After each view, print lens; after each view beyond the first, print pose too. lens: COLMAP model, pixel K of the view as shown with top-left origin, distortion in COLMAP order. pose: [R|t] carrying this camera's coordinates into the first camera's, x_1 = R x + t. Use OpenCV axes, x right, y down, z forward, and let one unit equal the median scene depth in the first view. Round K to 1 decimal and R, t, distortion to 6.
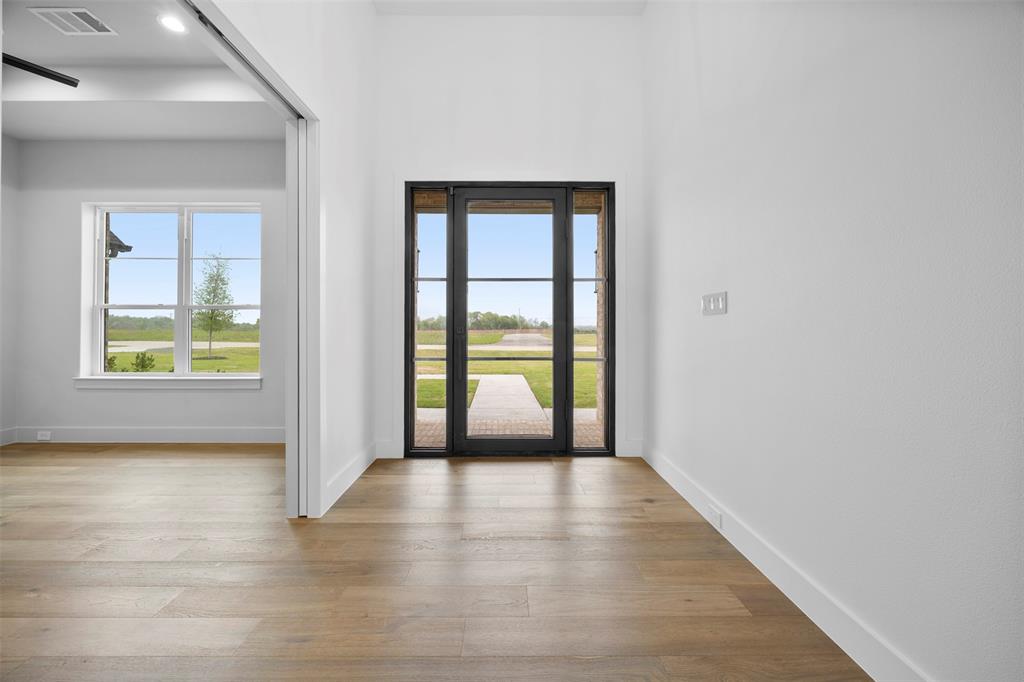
lens RADIAL K [[393.7, 0, 512.4], [0, 393.7, 332.0], [0, 0, 1]] dist [-0.001354, 0.000009]
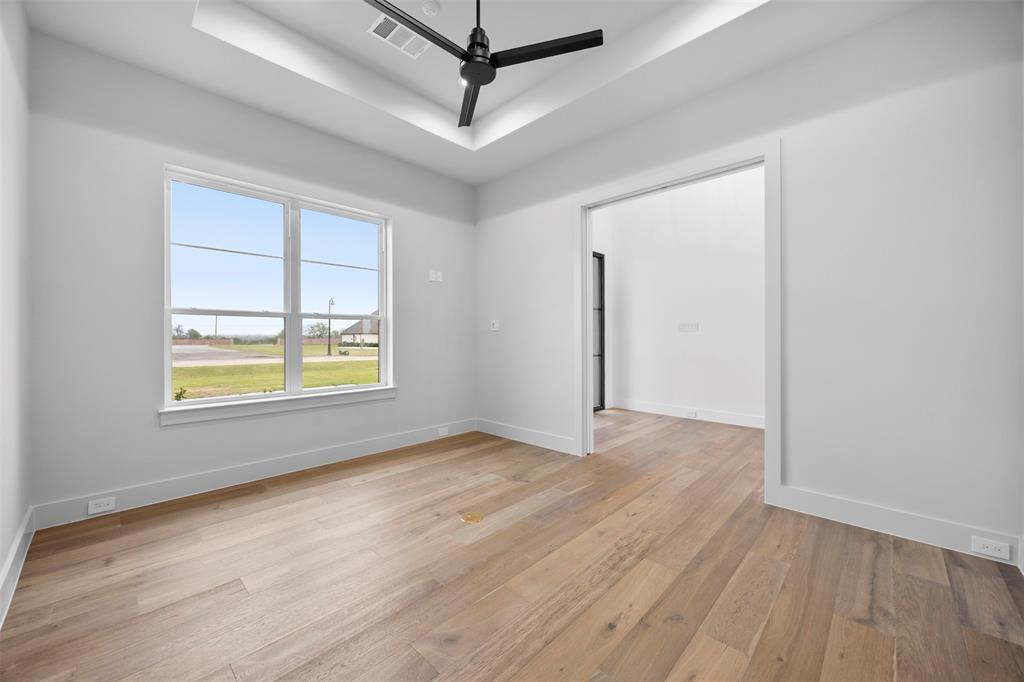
lens RADIAL K [[393.7, 0, 505.3], [0, 393.7, 338.0], [0, 0, 1]] dist [-0.001354, 0.000009]
pose [[0.723243, -0.001984, 0.690590, -1.138249], [0.007712, 0.999957, -0.005204, -0.006185], [-0.690550, 0.009090, 0.723227, 0.058634]]
